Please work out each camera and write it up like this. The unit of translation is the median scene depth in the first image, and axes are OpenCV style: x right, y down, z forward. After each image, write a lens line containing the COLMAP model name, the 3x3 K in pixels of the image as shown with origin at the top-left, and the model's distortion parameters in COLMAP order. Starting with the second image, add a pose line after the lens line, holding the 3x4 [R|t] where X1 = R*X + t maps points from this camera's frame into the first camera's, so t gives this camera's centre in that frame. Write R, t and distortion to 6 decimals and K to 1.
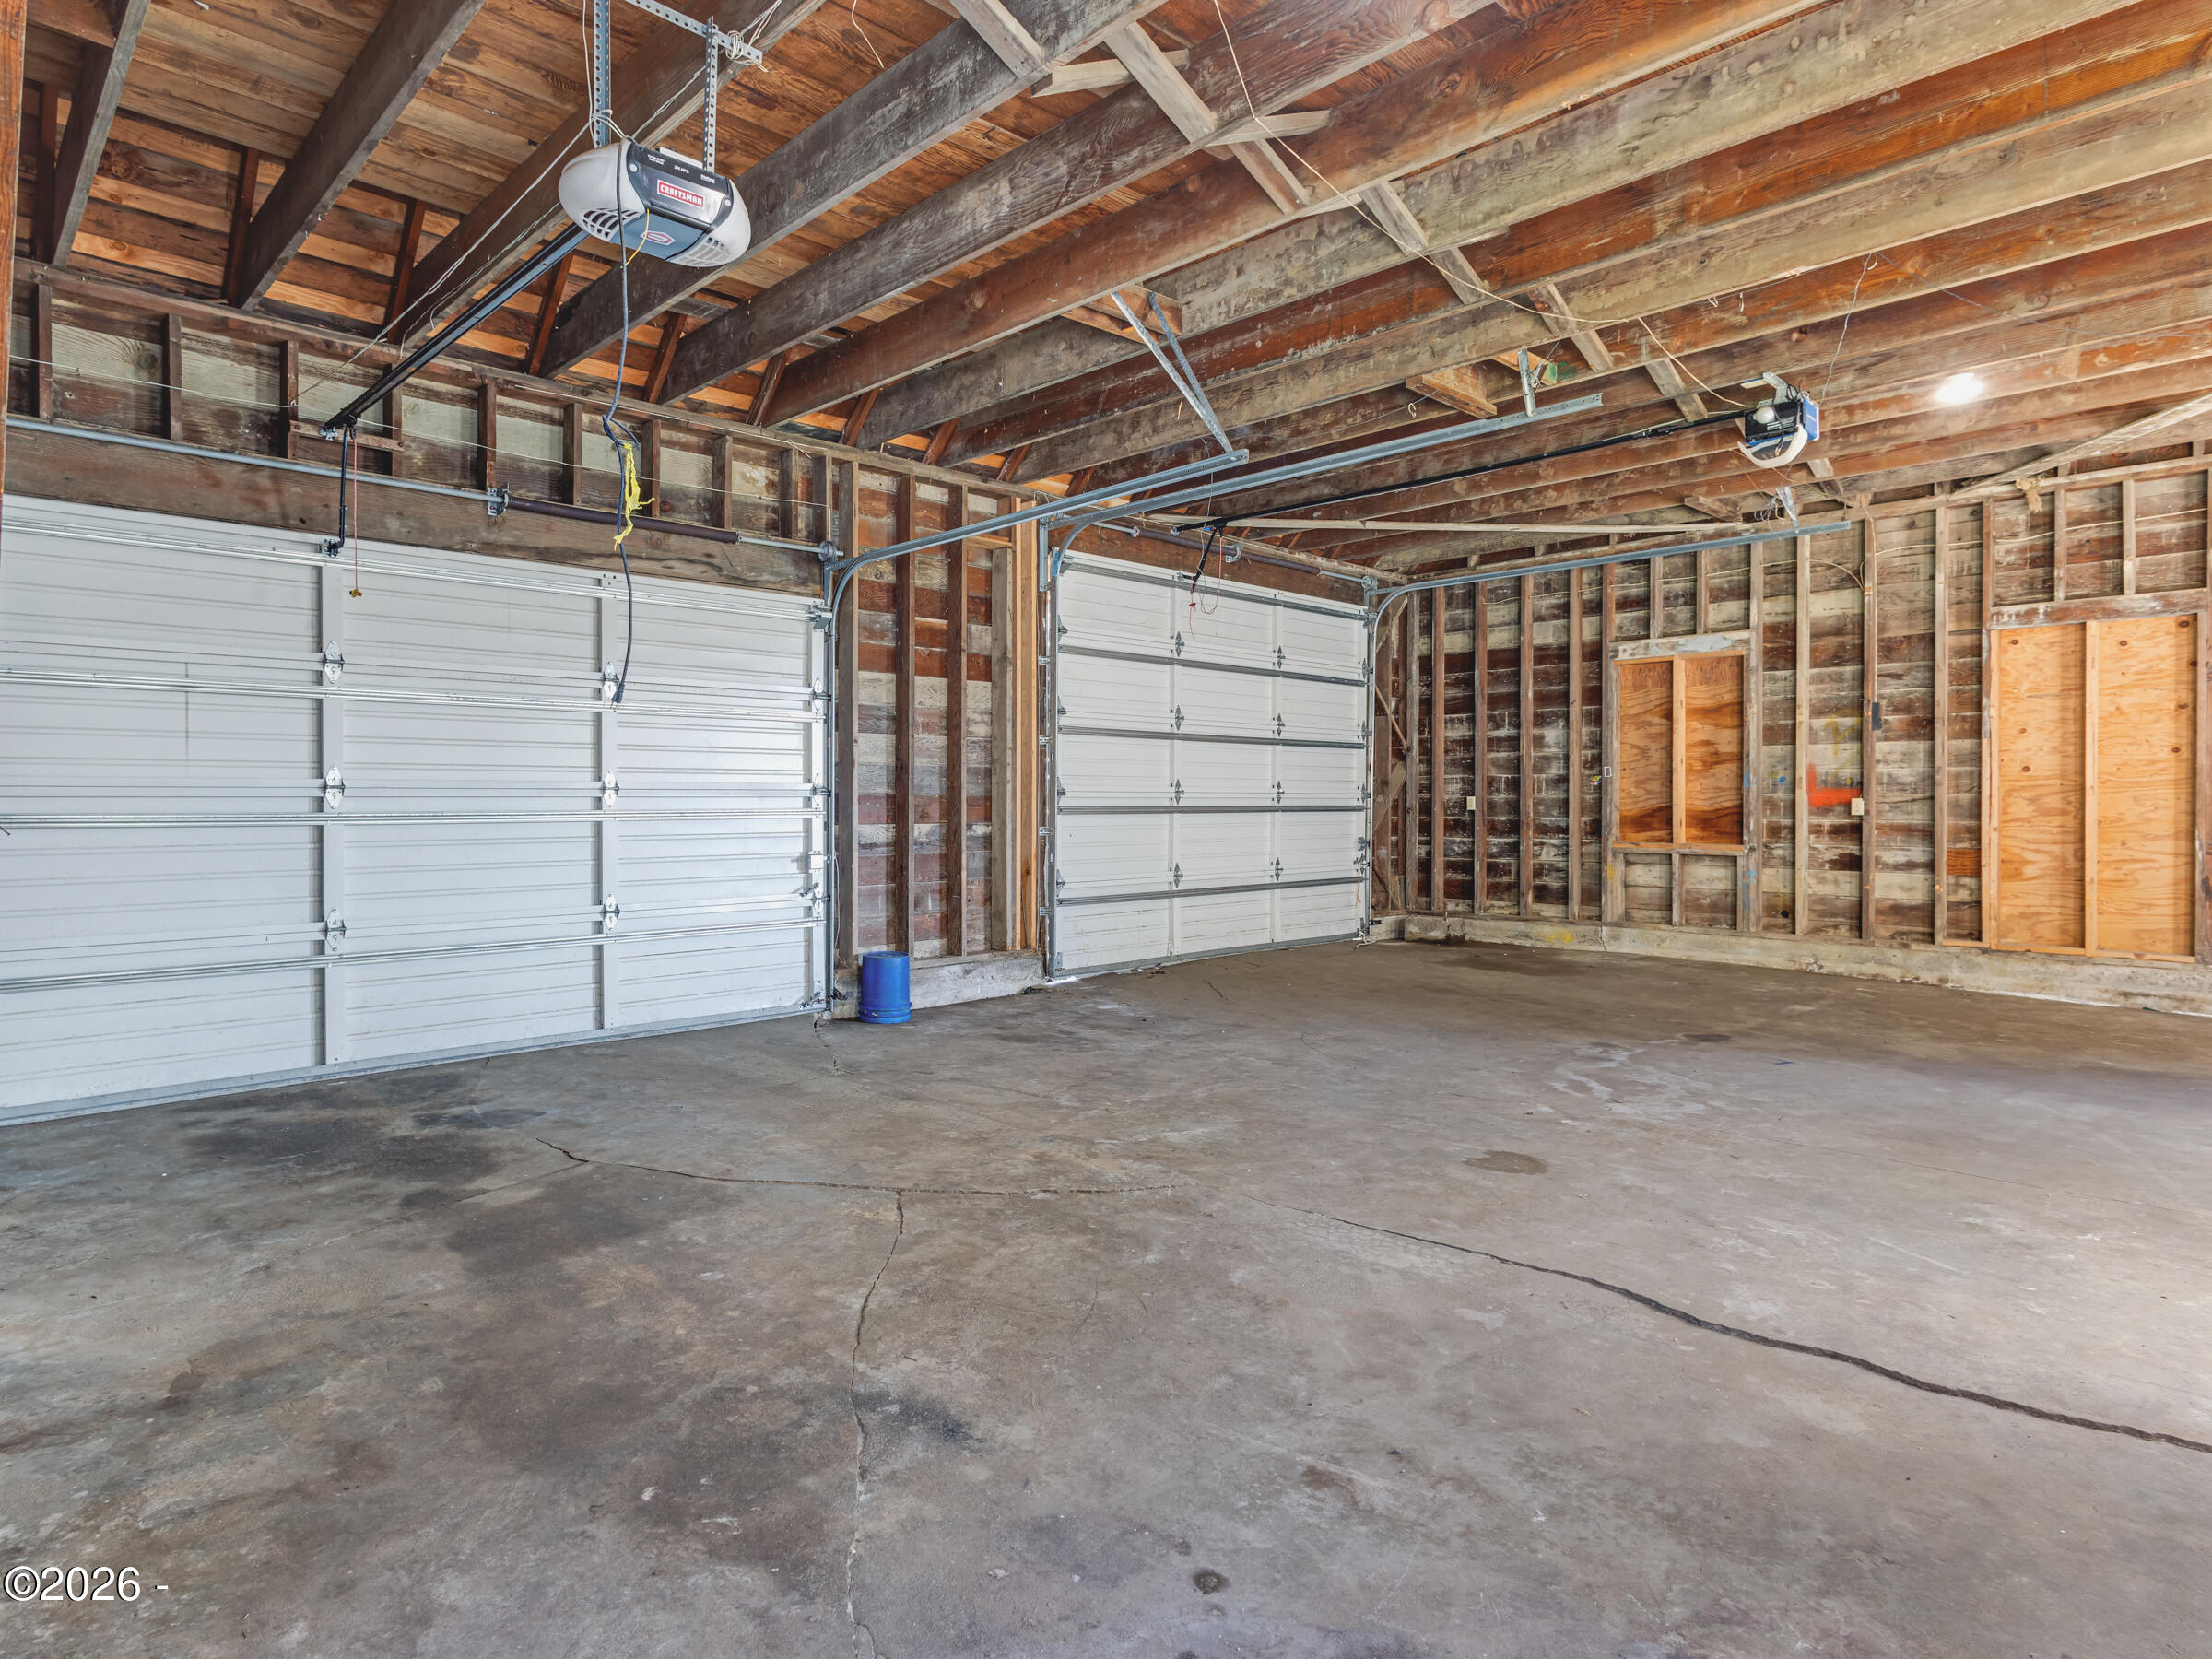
lens RADIAL K [[1211.2, 0, 1103.5], [0, 1211.2, 755.0], [0, 0, 1]] dist [0.004114, 0.000993]
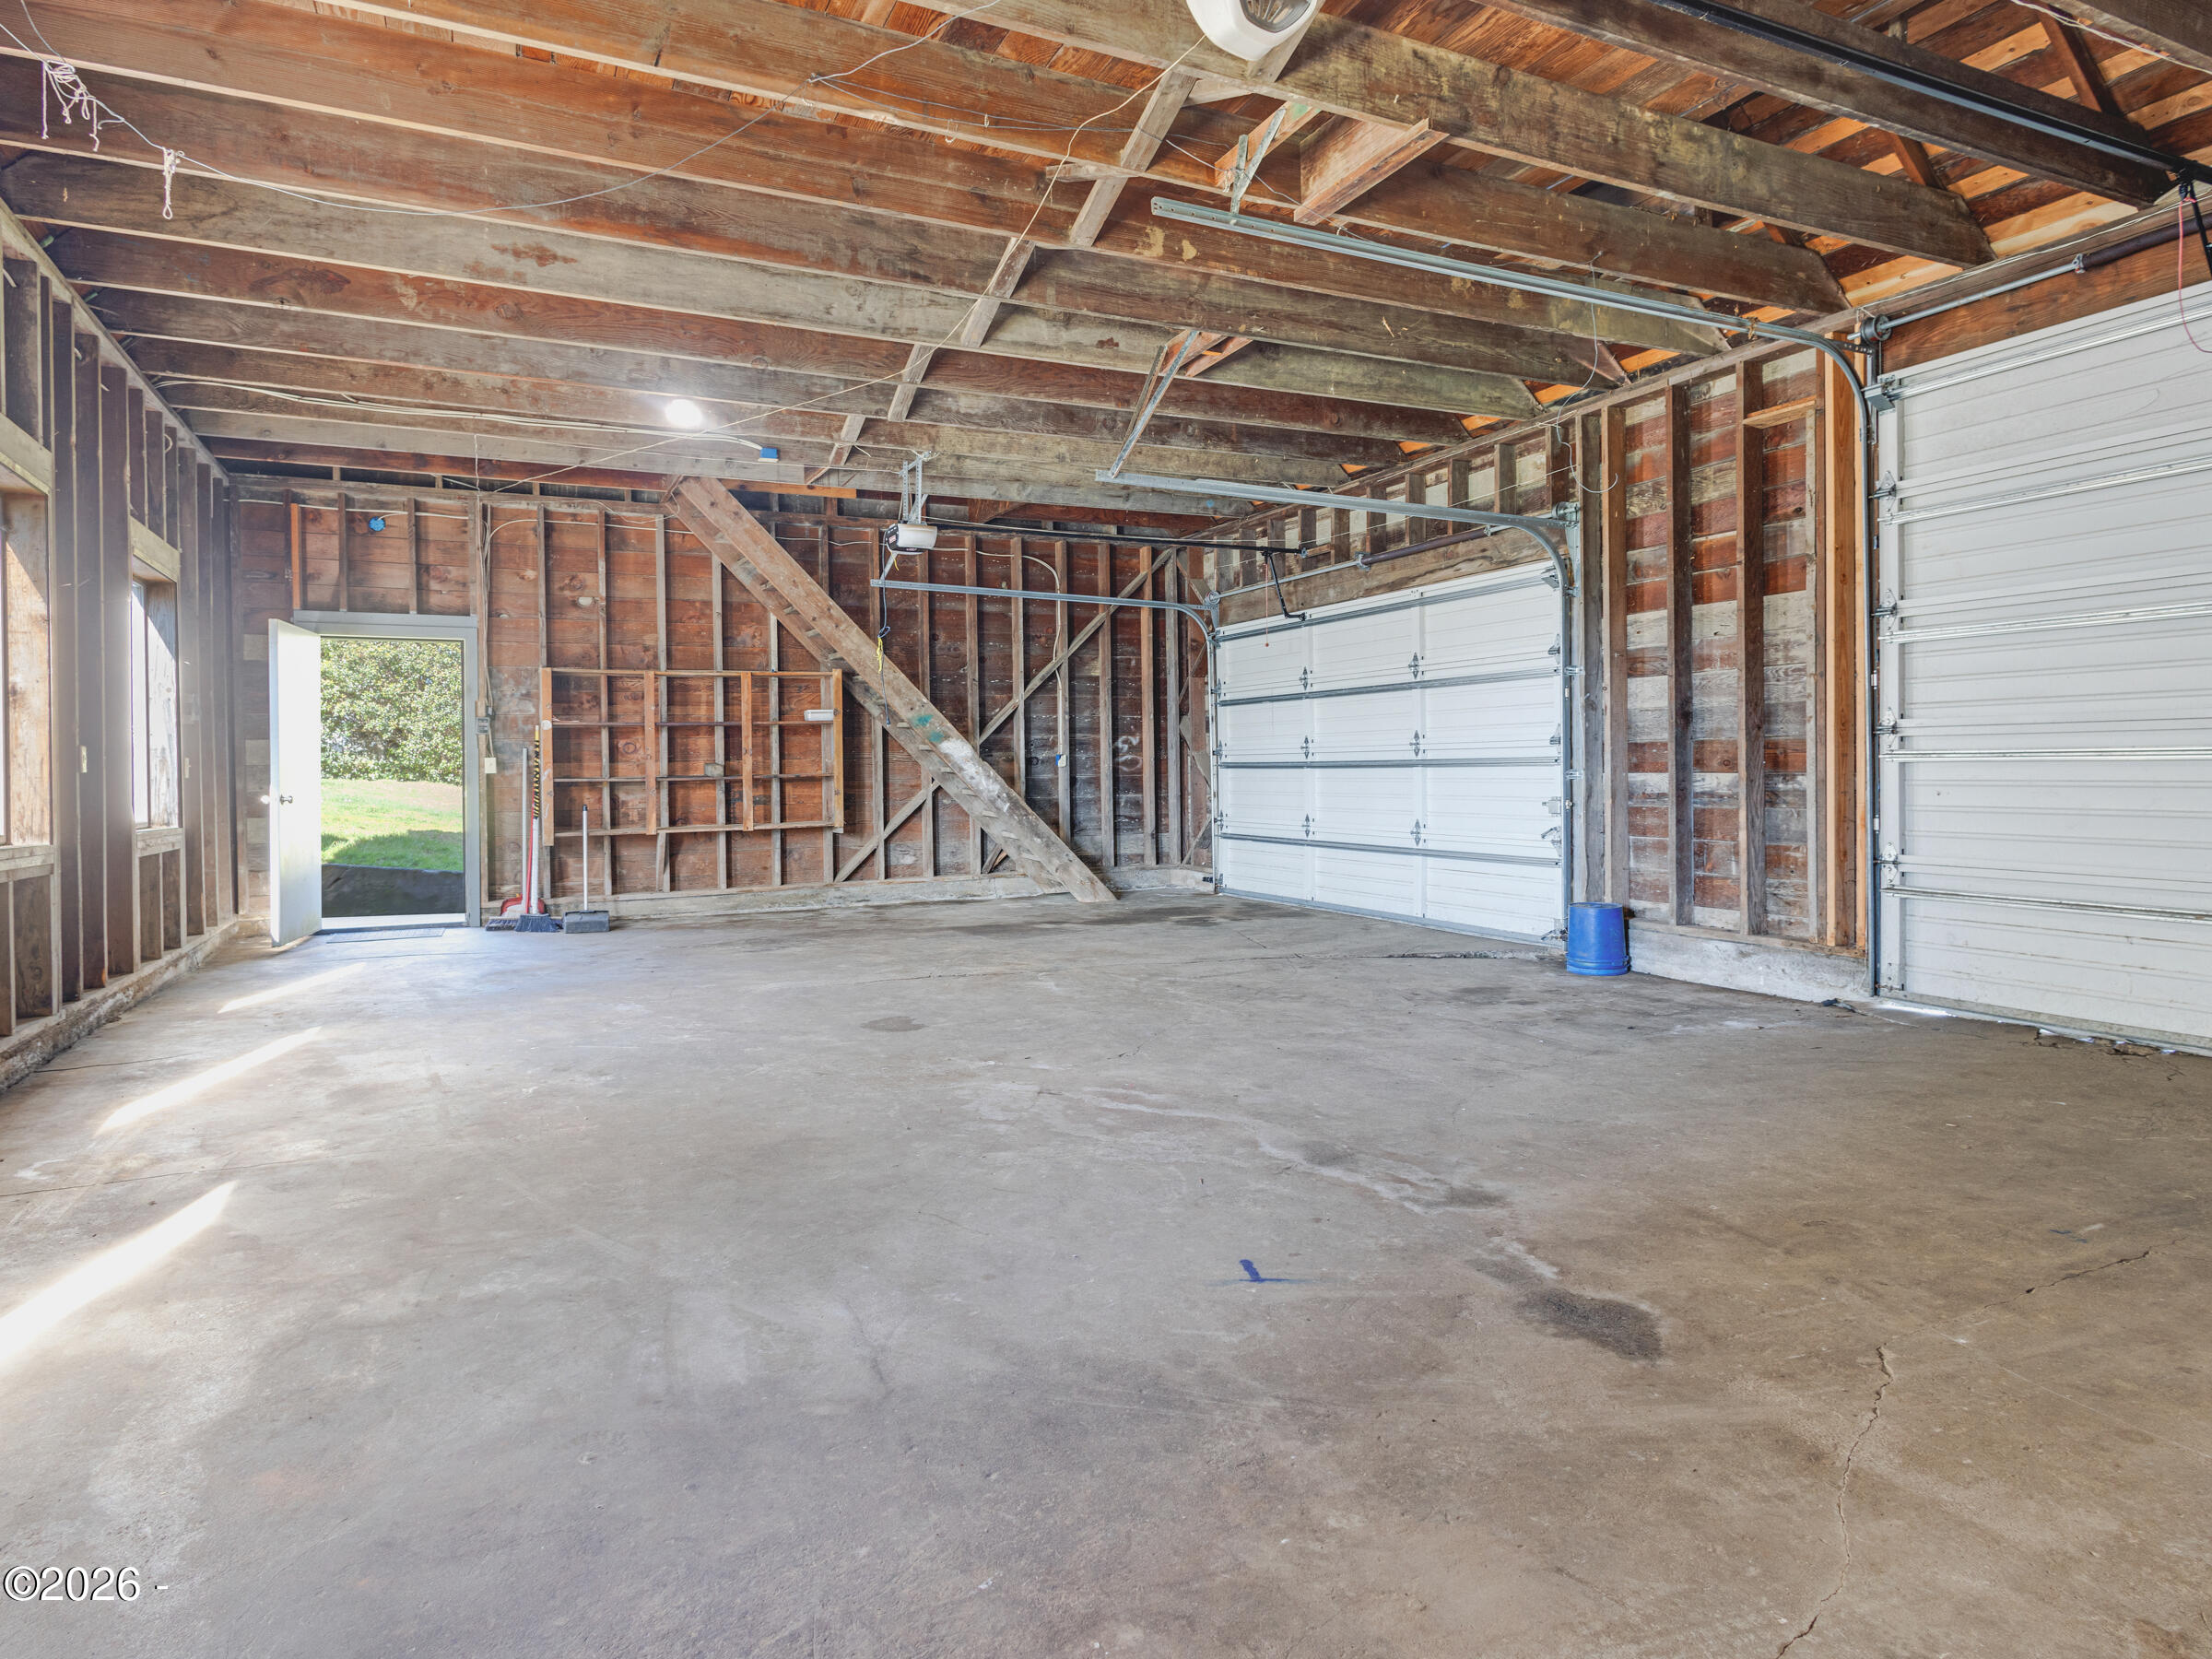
lens RADIAL K [[1211.2, 0, 1103.5], [0, 1211.2, 755.0], [0, 0, 1]] dist [0.004114, 0.000993]
pose [[-0.346468, 0.003719, -0.938054, 0.817619], [0.049042, 0.998696, -0.014154, 0.034942], [0.936779, -0.050908, -0.346199, 0.894794]]
